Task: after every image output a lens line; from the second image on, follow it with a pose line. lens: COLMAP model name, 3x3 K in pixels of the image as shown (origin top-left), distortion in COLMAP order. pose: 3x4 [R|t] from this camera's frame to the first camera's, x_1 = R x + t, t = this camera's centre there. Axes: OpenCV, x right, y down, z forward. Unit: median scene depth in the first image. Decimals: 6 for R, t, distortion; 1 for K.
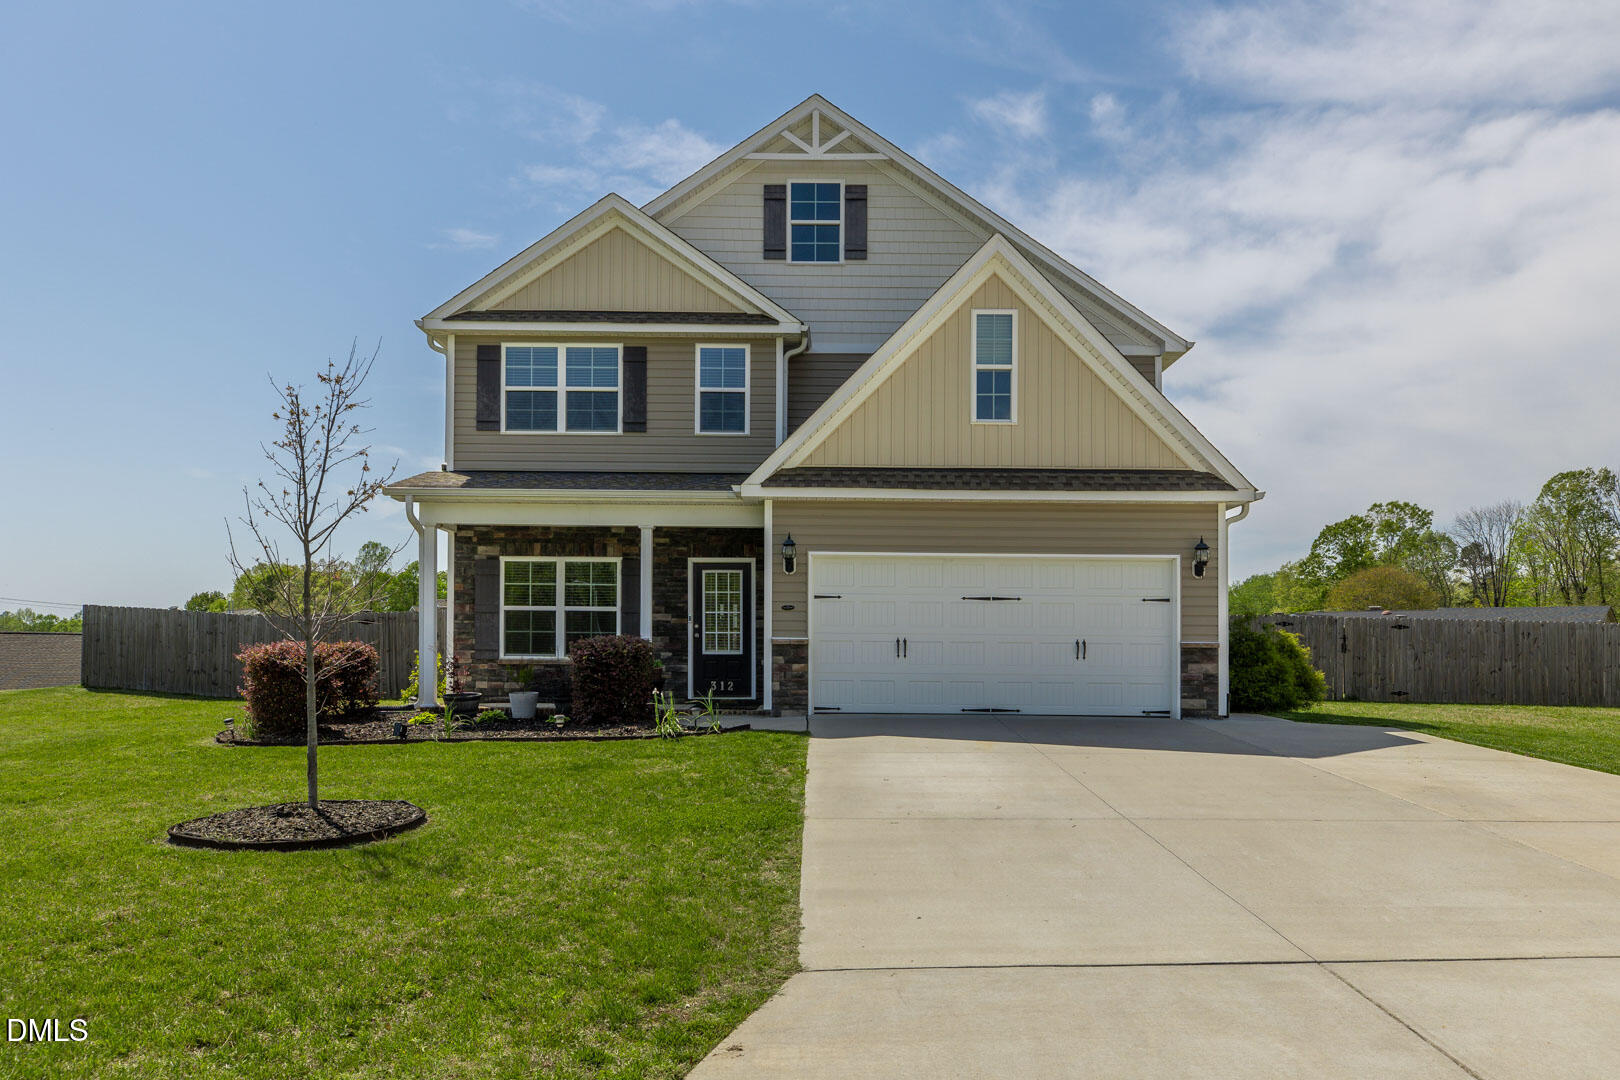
lens RADIAL K [[1142.6, 0, 786.9], [0, 1142.6, 647.3], [0, 0, 1]] dist [0.001014, 0.005906]
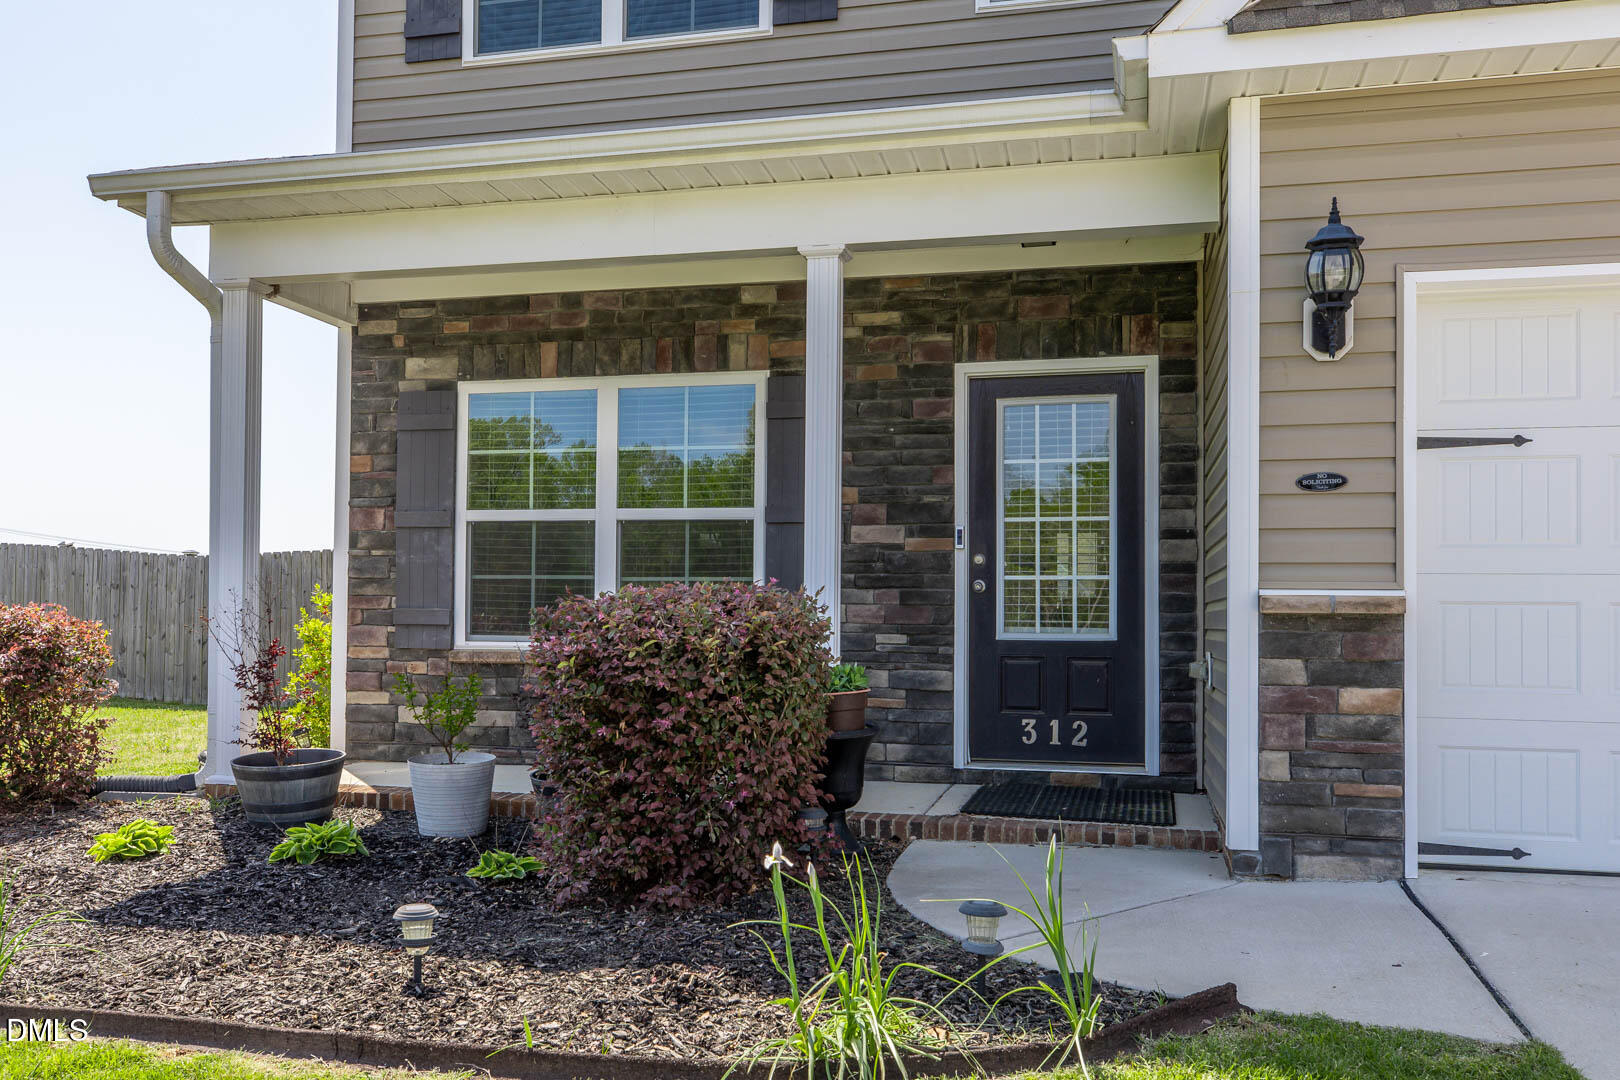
lens RADIAL K [[1429.4, 0, 684.5], [0, 1429.4, 588.1], [0, 0, 1]] dist [-0.001114, 0.002502]
pose [[0.962271, -0.002223, -0.272085, -0.047211], [-0.001688, 0.999899, -0.014137, -0.003482], [0.272089, 0.014063, 0.962169, 0.559212]]
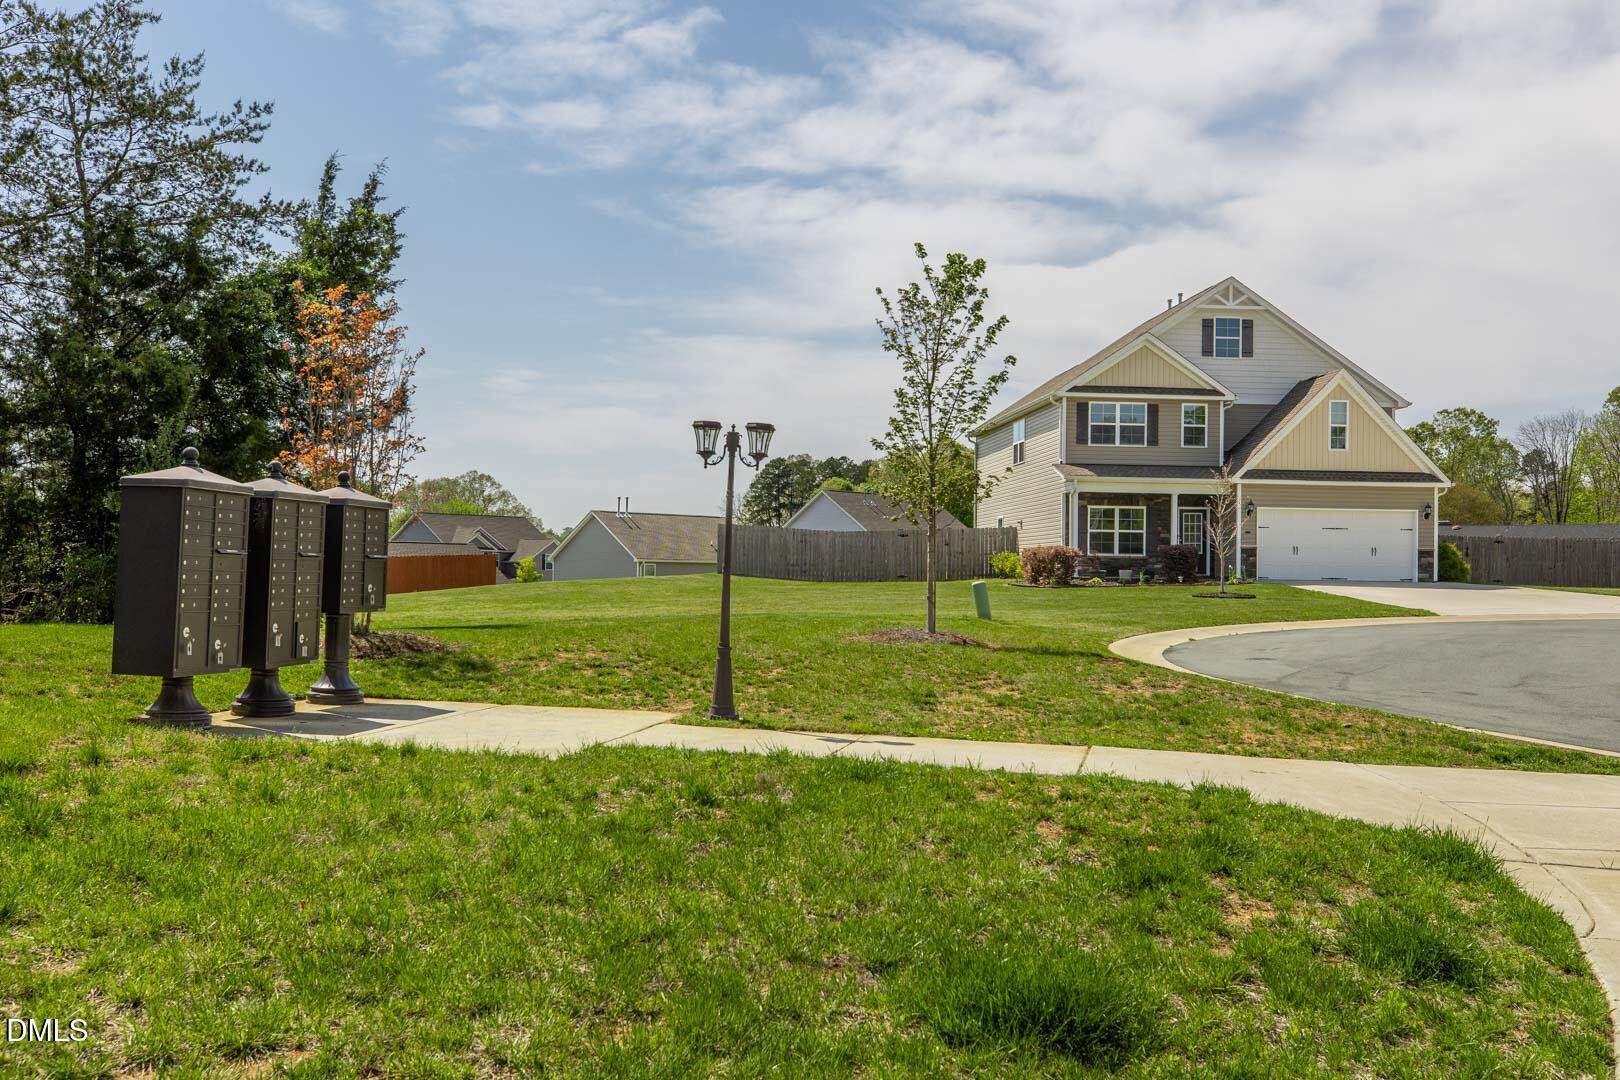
lens RADIAL K [[1530.6, 0, 755.9], [0, 1530.6, 573.8], [0, 0, 1]] dist [-0.013997, 0.000000]
pose [[0.997598, 0.003519, 0.069181, -1.035677], [-0.003938, 0.999975, 0.005929, 0.029251], [-0.069158, -0.006187, 0.997587, -1.699849]]
